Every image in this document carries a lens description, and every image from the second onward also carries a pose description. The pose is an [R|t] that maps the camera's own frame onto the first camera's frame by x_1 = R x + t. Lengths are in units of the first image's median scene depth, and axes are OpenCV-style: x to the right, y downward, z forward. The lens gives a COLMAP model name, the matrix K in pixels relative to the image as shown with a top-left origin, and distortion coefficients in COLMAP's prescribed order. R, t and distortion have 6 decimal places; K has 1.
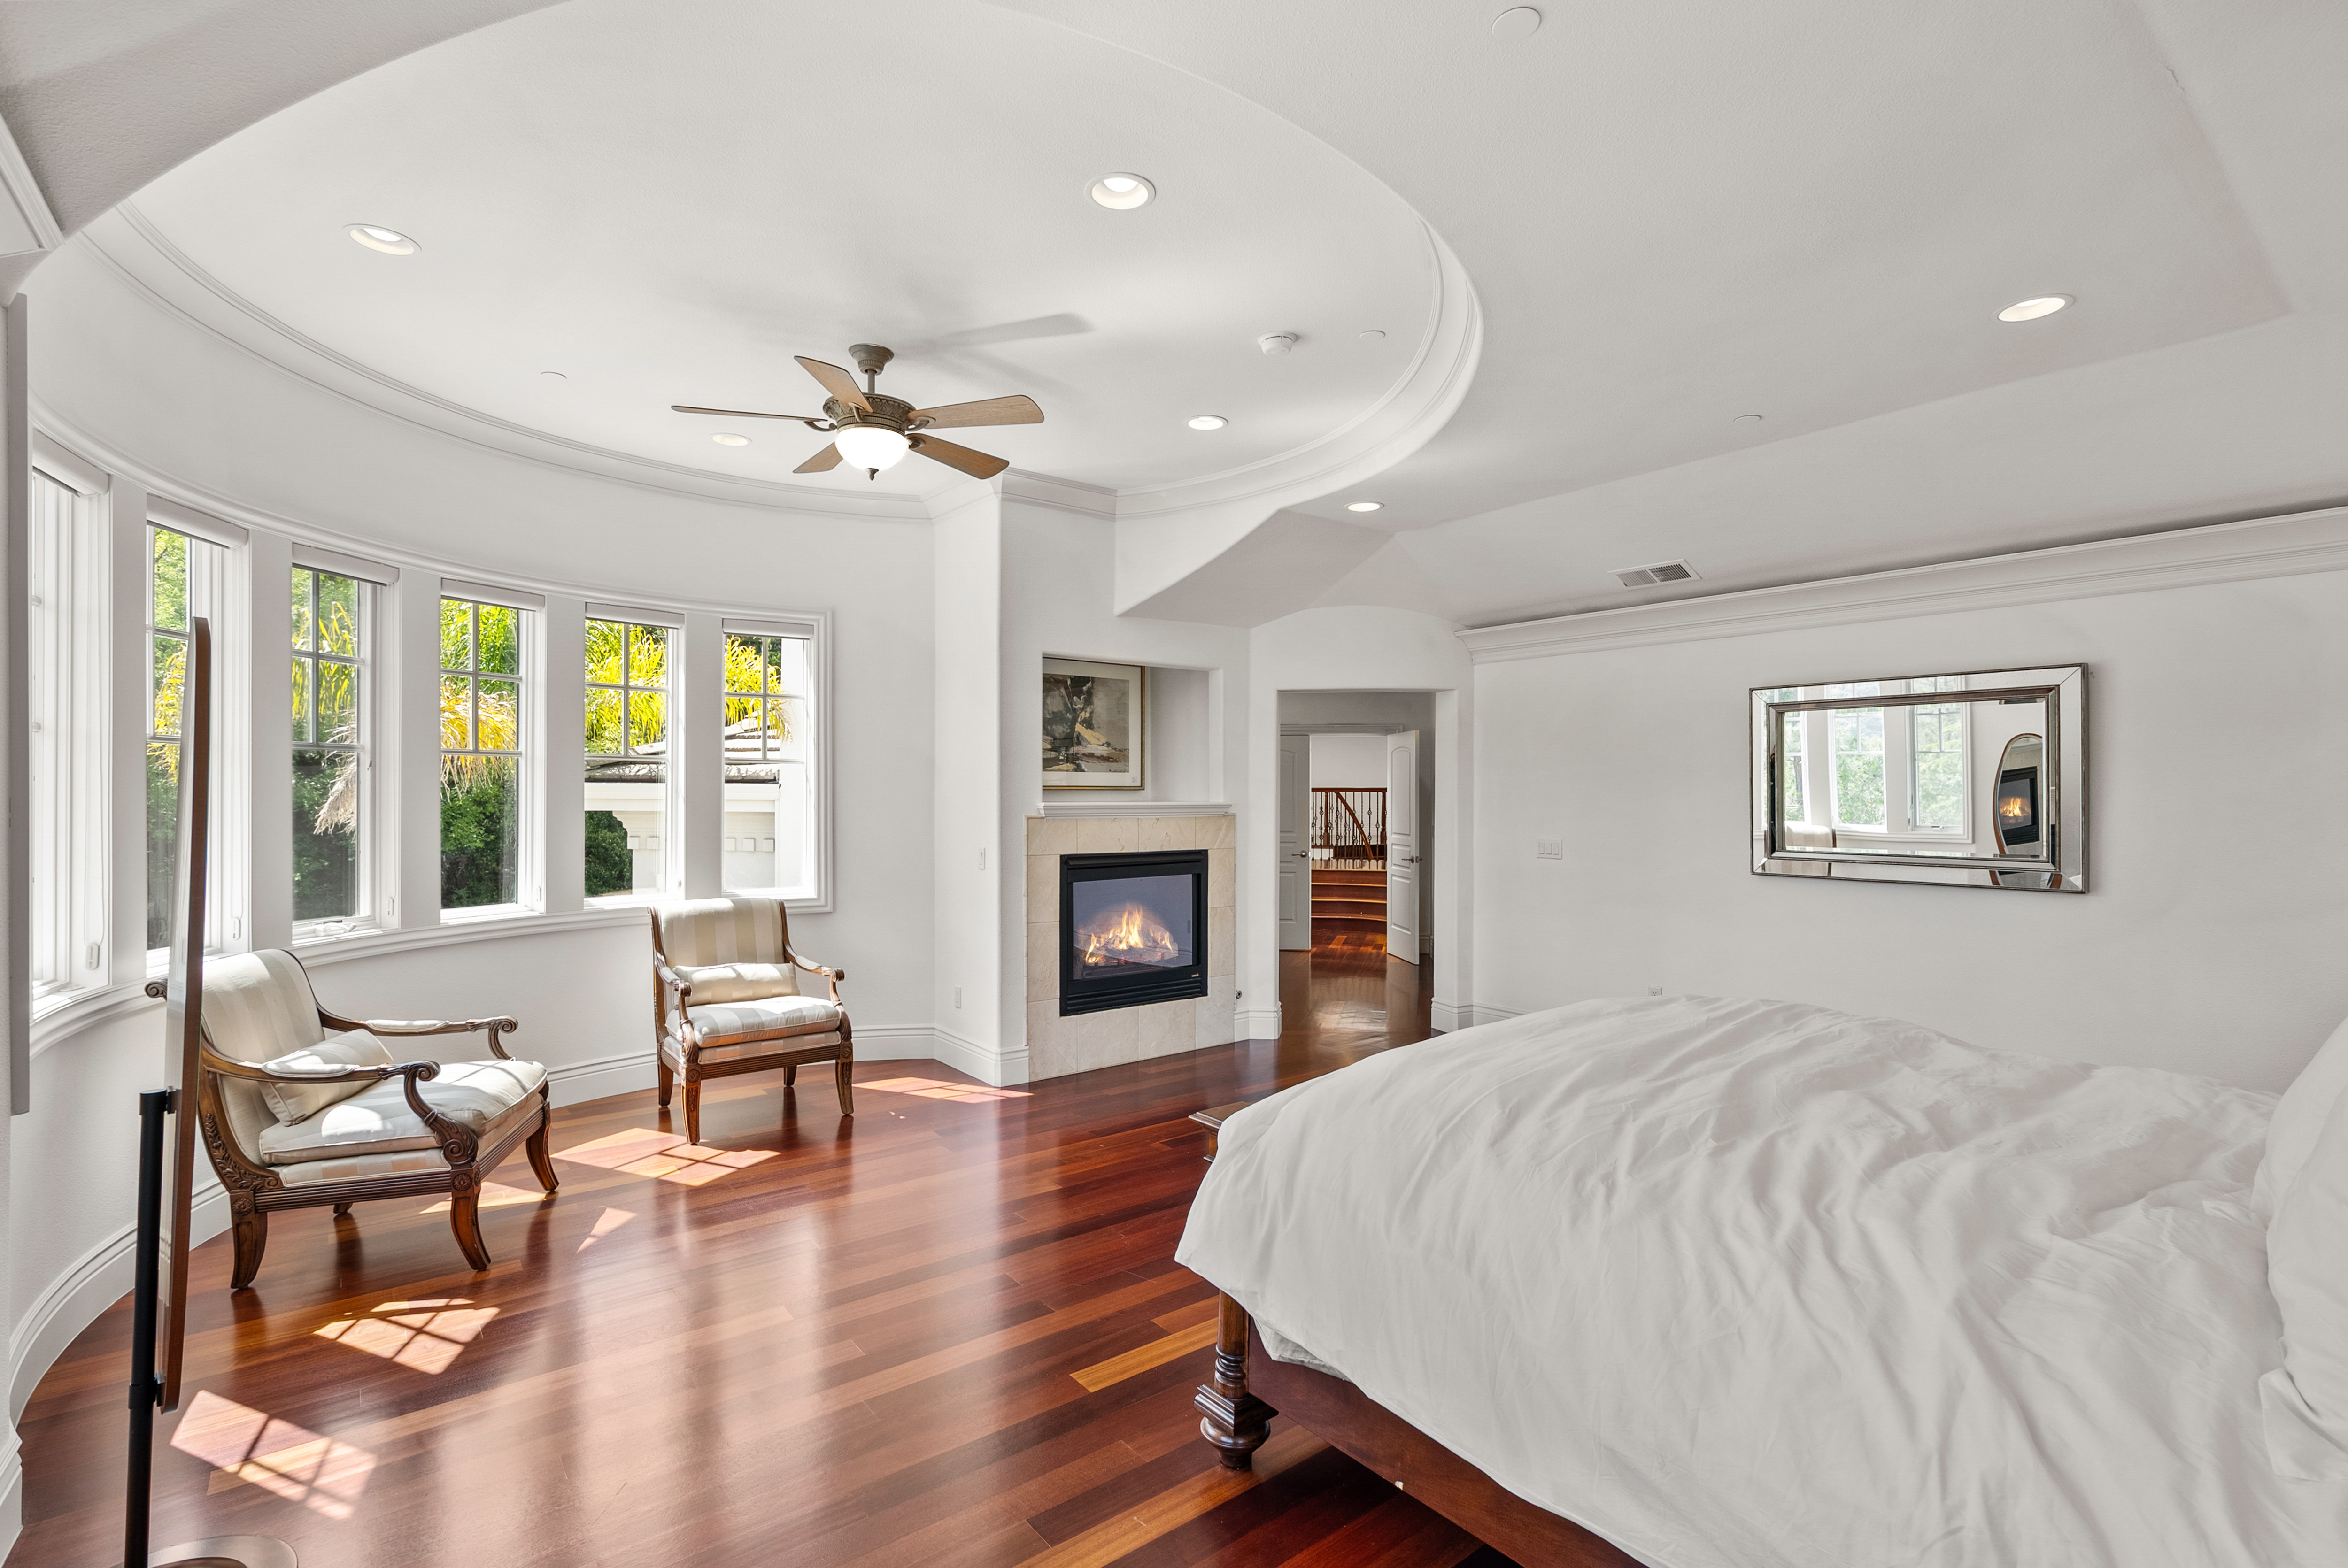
lens RADIAL K [[1055.0, 0, 1167.4], [0, 1055.0, 792.7], [0, 0, 1]] dist [-0.002420, -0.000125]
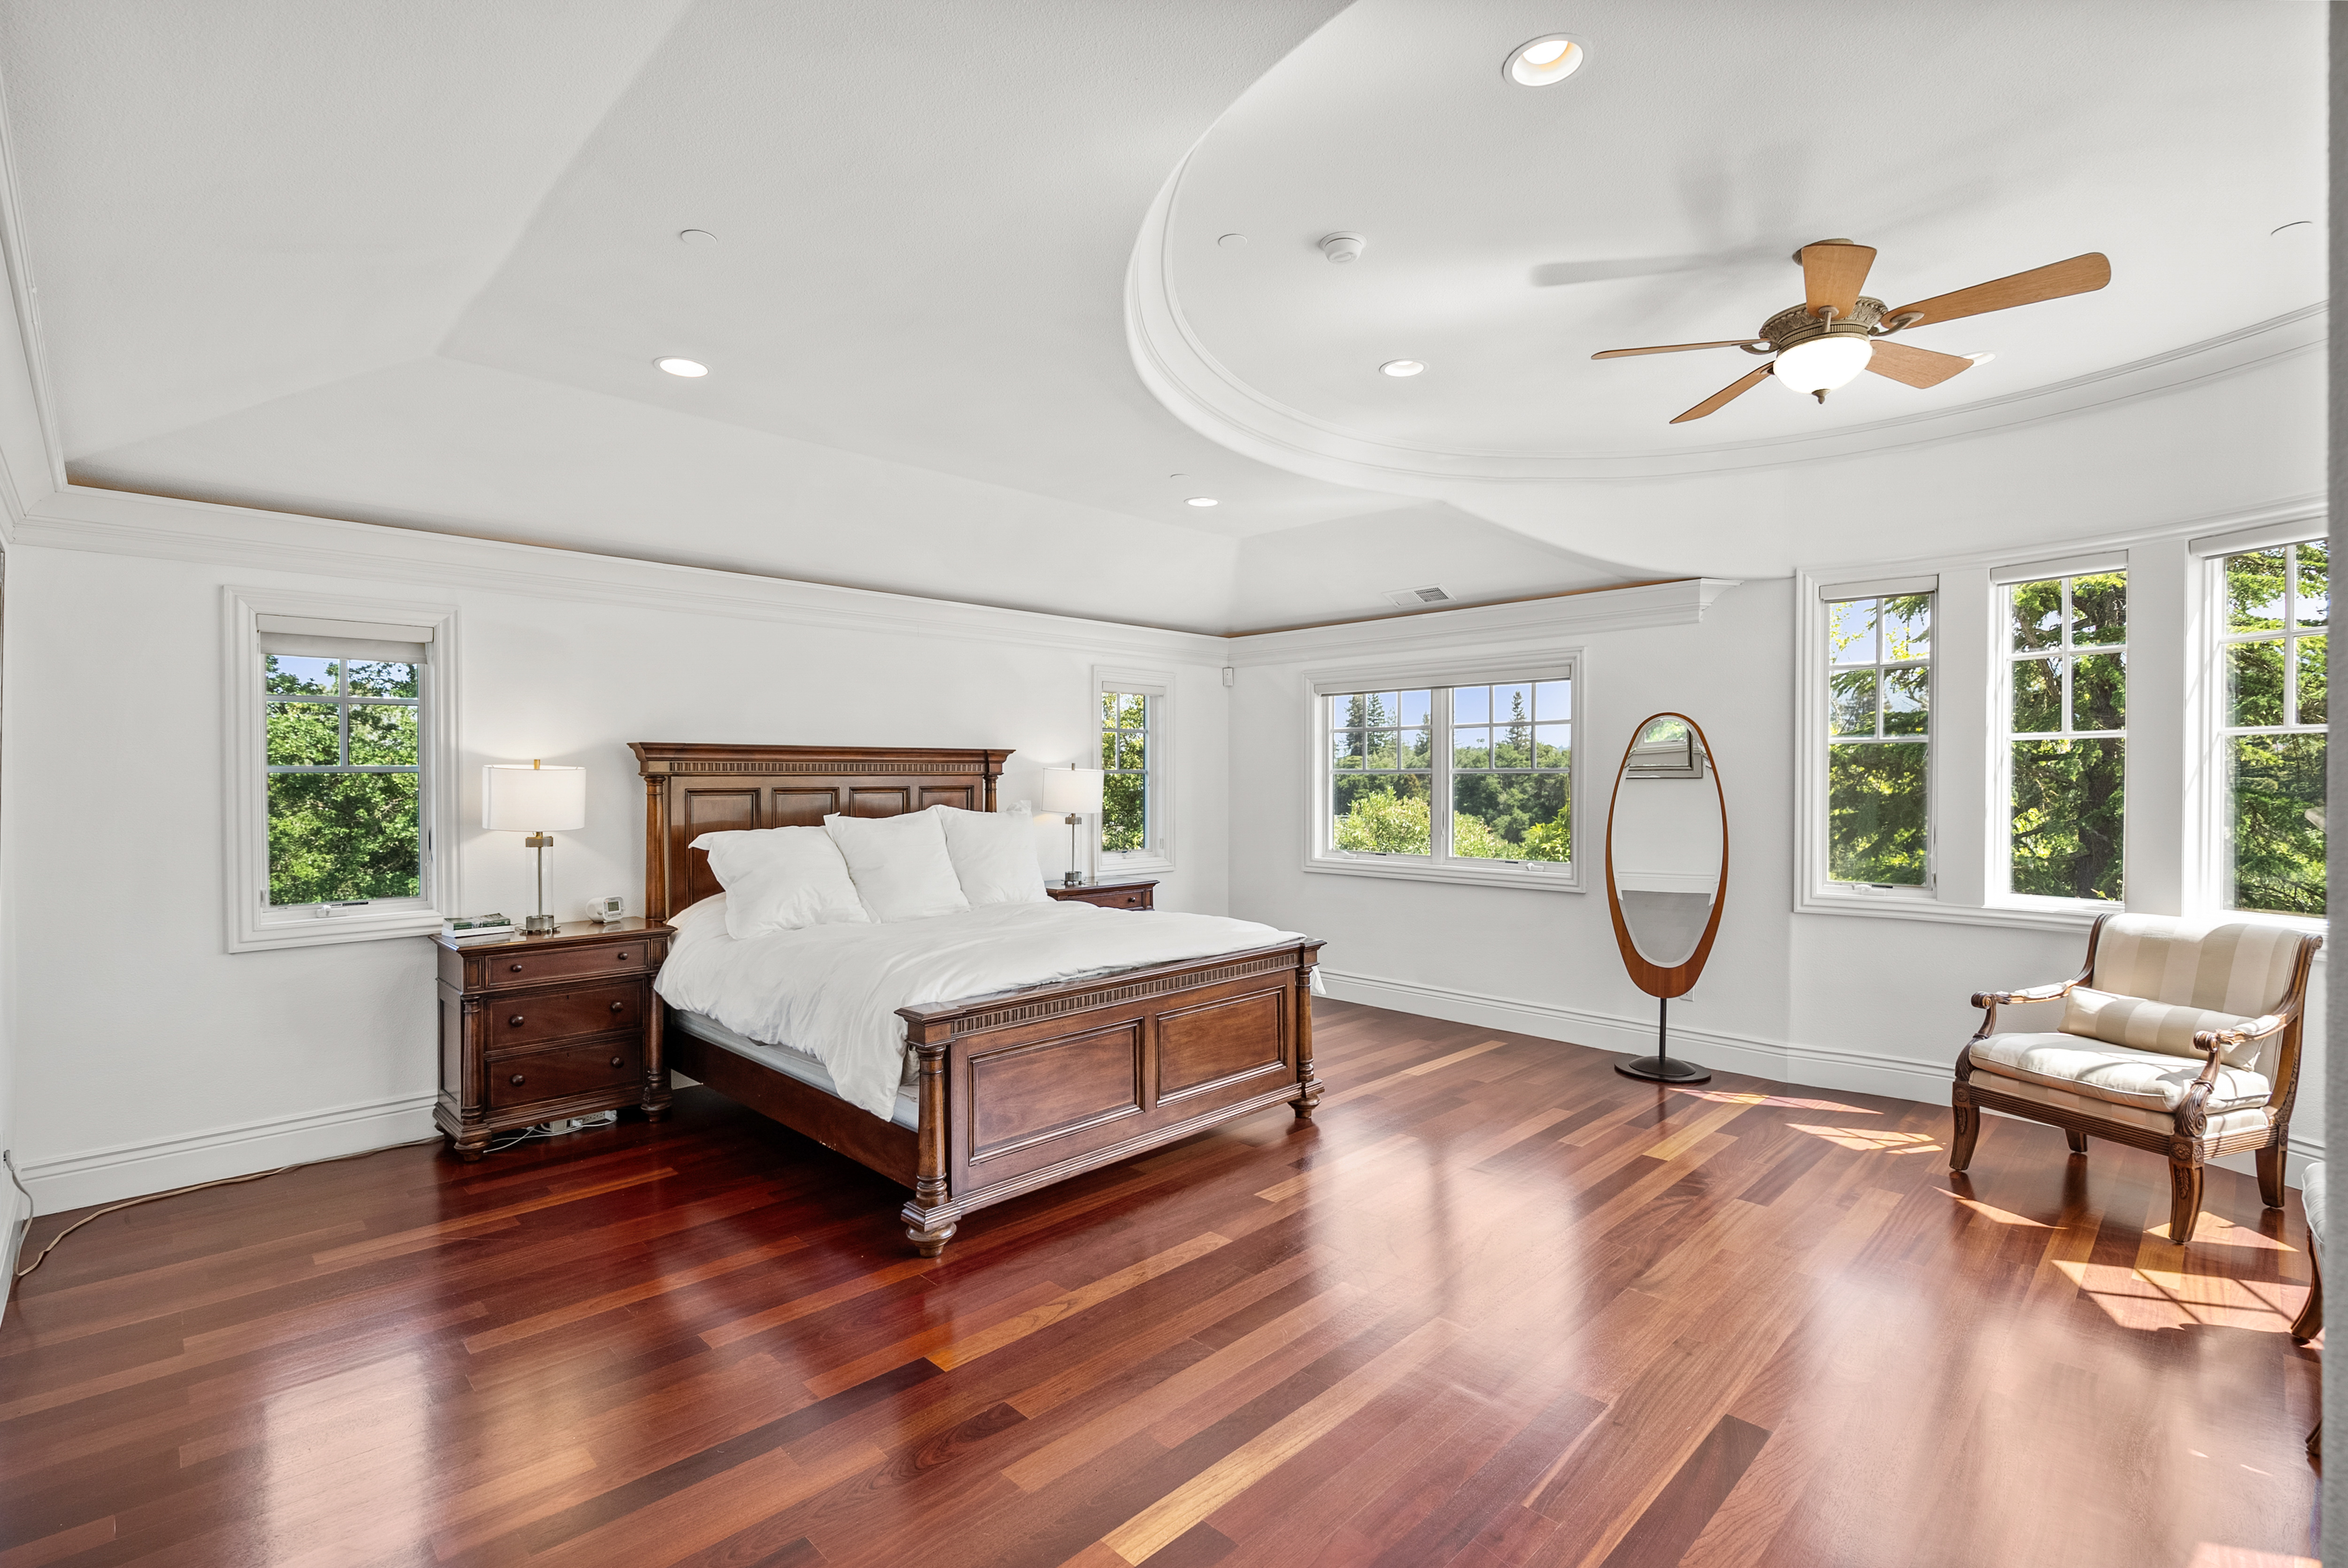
lens RADIAL K [[1055.0, 0, 1167.4], [0, 1055.0, 792.7], [0, 0, 1]] dist [-0.002420, -0.000125]
pose [[-0.992240, 0.002395, -0.124317, 0.358746], [0.001047, 0.999940, 0.010906, 0.003697], [0.124335, 0.010691, -0.992183, 1.860322]]
